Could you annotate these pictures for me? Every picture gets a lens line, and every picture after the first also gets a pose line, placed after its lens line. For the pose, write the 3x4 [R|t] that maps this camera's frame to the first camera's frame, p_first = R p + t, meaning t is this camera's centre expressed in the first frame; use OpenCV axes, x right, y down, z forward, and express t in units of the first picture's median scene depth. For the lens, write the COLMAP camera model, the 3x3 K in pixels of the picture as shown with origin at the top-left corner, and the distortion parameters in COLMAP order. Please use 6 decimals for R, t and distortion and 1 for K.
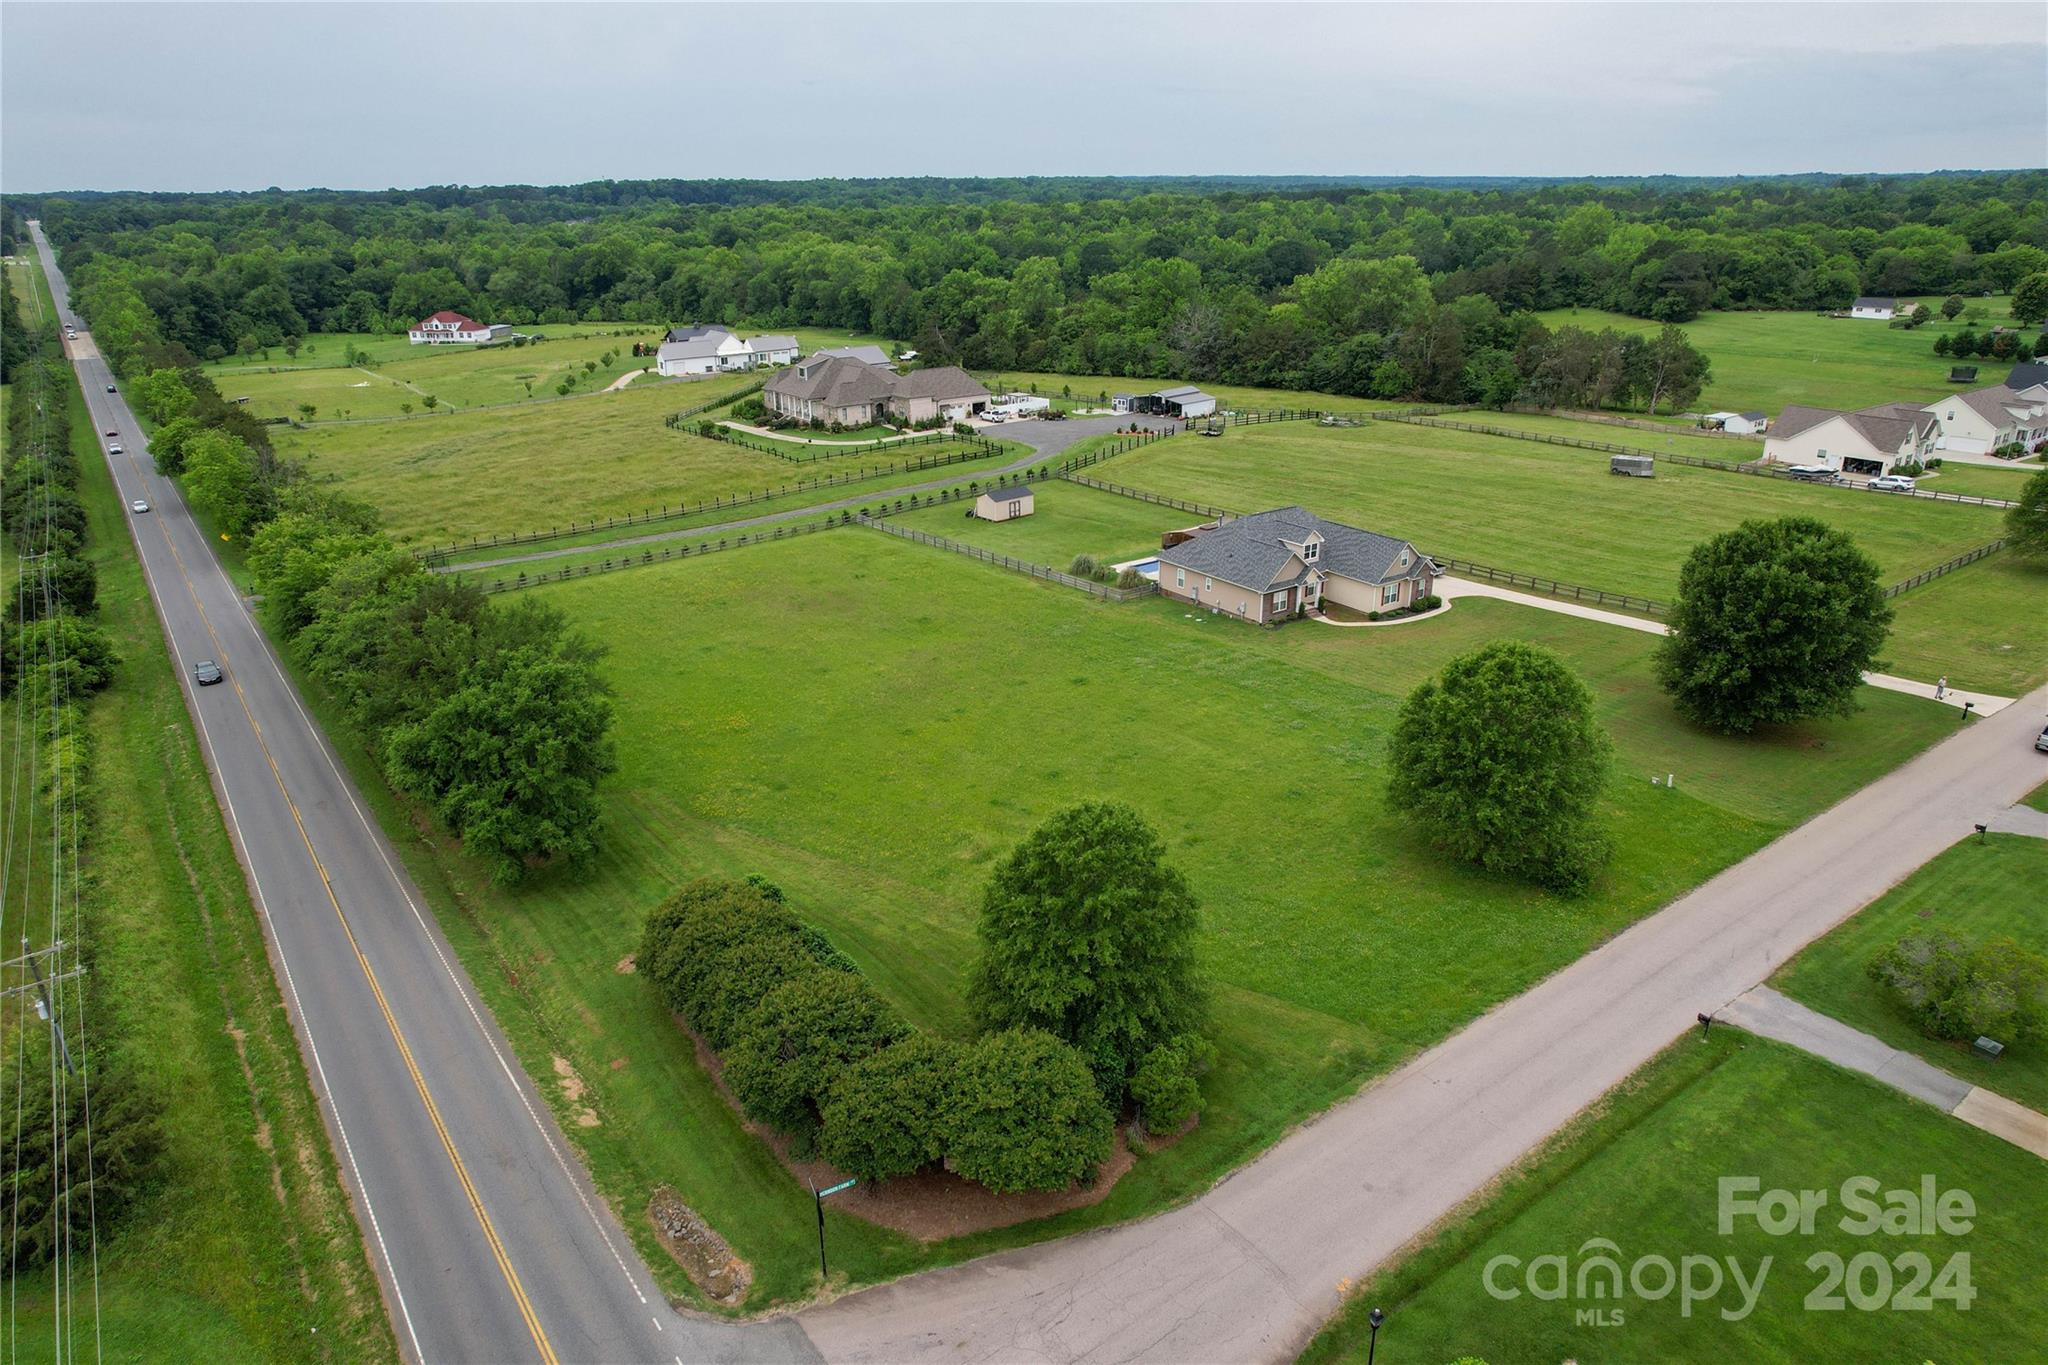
lens RADIAL K [[1306.9, 0, 1026.1], [0, 1306.9, 695.2], [0, 0, 1]] dist [-0.071914, 0.063399]
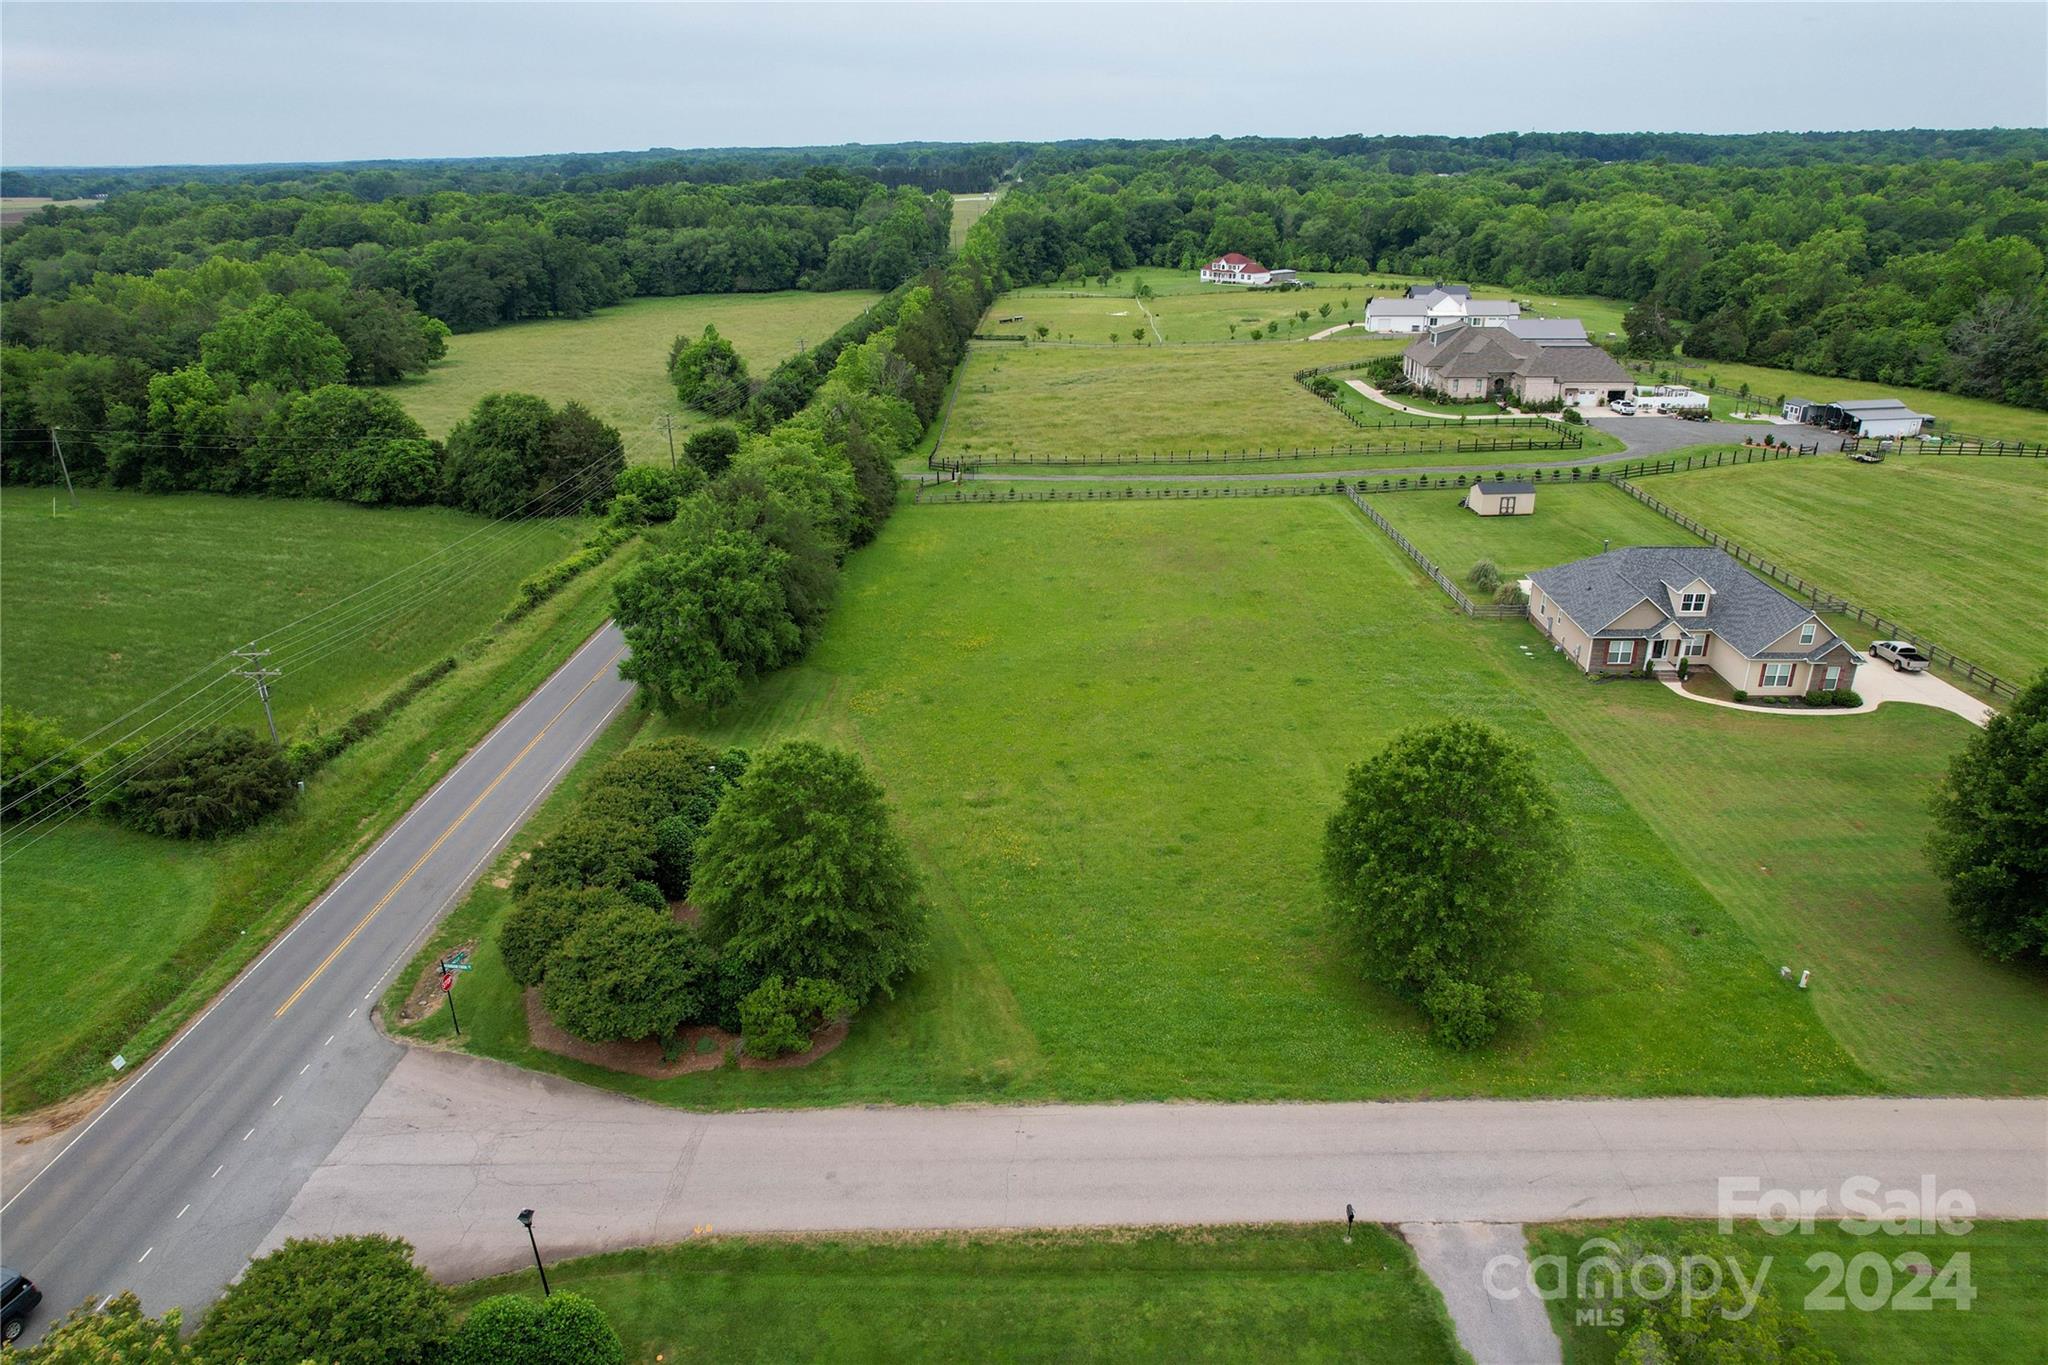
lens RADIAL K [[1306.9, 0, 1026.1], [0, 1306.9, 695.2], [0, 0, 1]] dist [-0.071914, 0.063399]
pose [[0.797329, 0.236401, -0.555321, 0.187093], [-0.217936, 0.970790, 0.100354, -0.023818], [0.562824, 0.041009, 0.825559, 0.056021]]
